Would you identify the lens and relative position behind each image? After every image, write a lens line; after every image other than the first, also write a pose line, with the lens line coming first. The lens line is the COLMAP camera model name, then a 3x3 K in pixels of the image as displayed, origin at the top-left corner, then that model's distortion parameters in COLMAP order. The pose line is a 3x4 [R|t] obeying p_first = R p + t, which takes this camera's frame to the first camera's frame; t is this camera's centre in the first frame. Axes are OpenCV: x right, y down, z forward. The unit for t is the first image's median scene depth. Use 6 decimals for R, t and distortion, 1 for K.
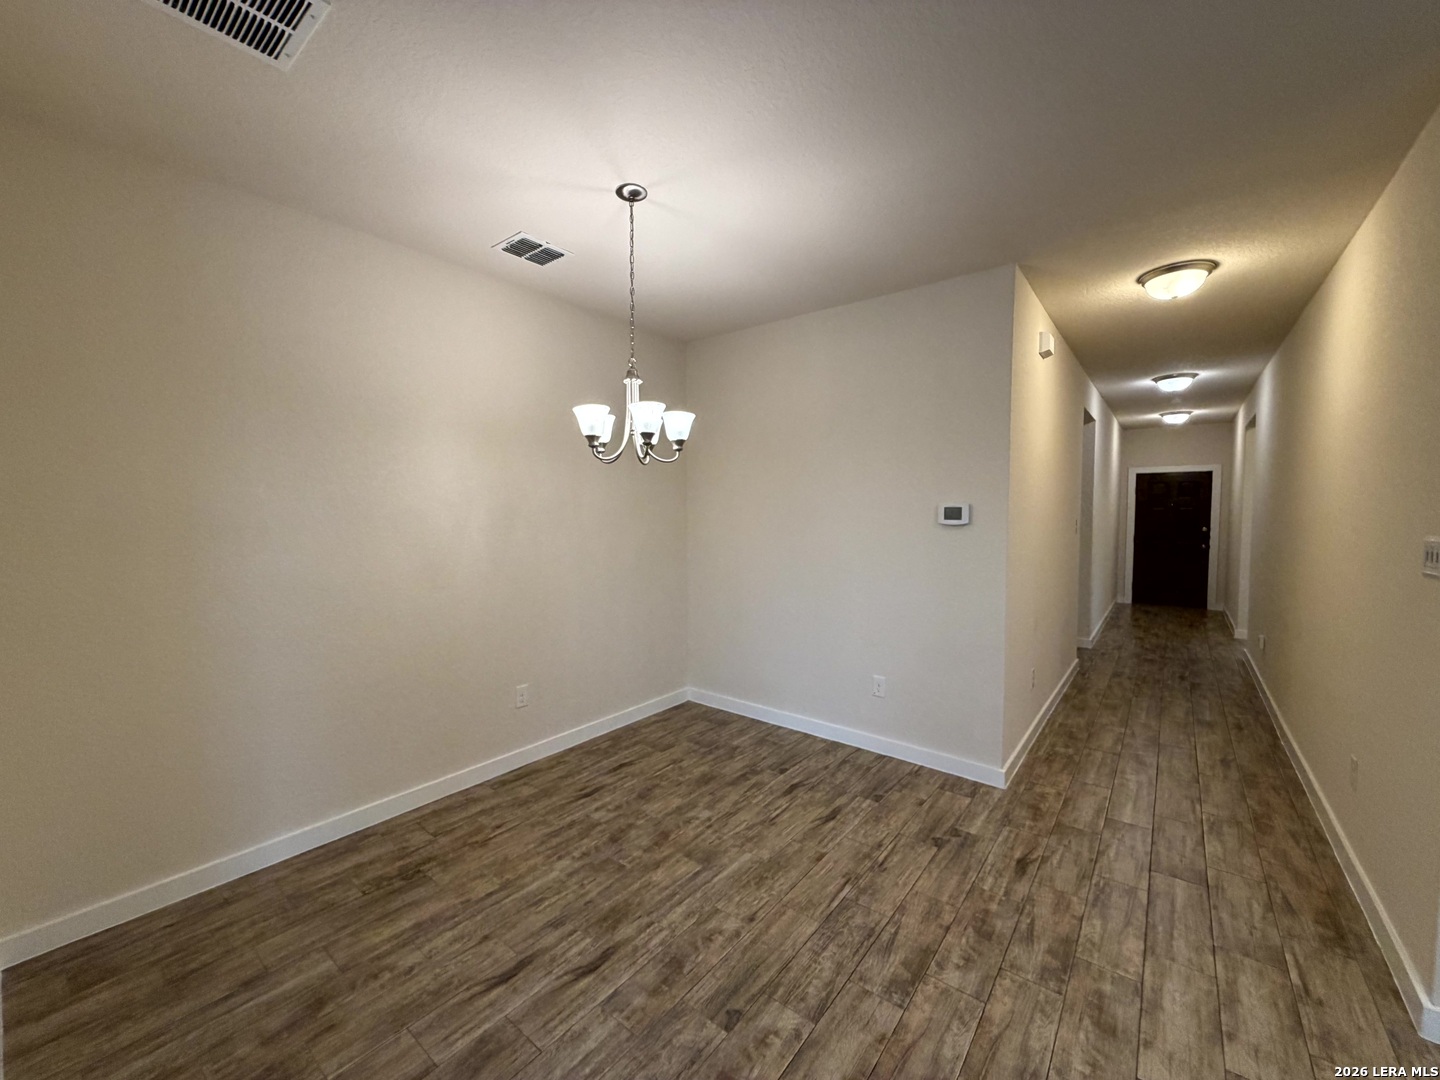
lens RADIAL K [[572.4, 0, 717.3], [0, 572.4, 540.6], [0, 0, 1]] dist [-0.000072, -0.000022]
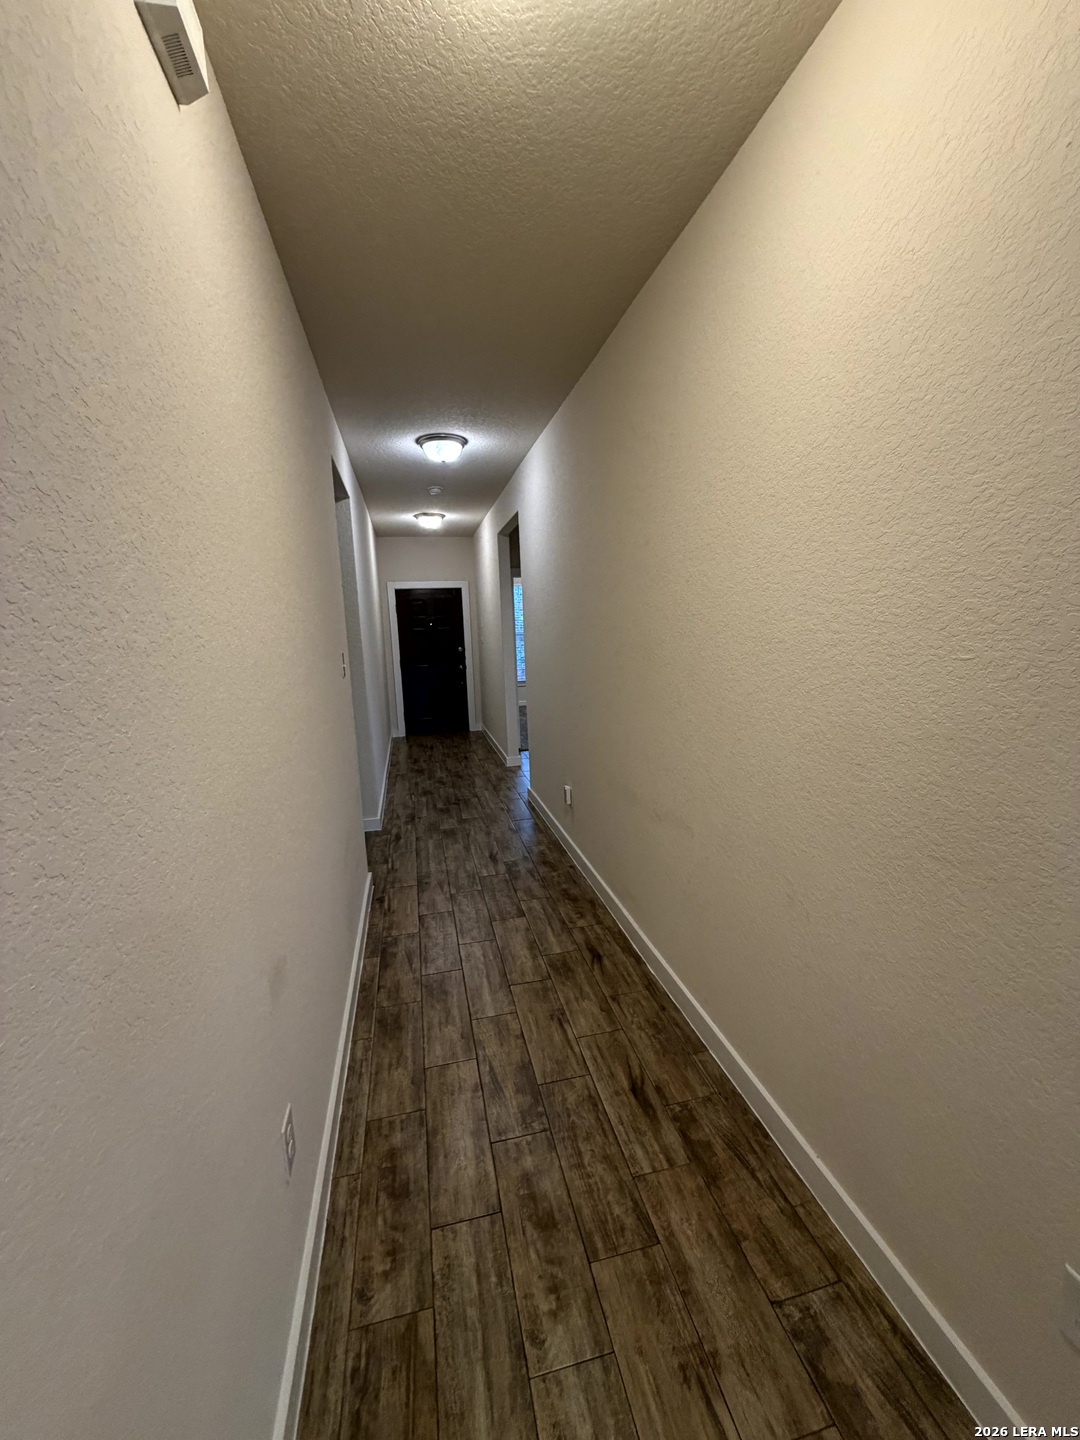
lens RADIAL K [[572.4, 0, 540.0], [0, 572.4, 720.0], [0, 0, 1]] dist [-0.000072, -0.000022]
pose [[0.623779, -0.146538, 0.767741, 0.272002], [0.072872, 0.988893, 0.129542, -0.026356], [-0.778196, -0.024859, 0.627529, 0.437520]]
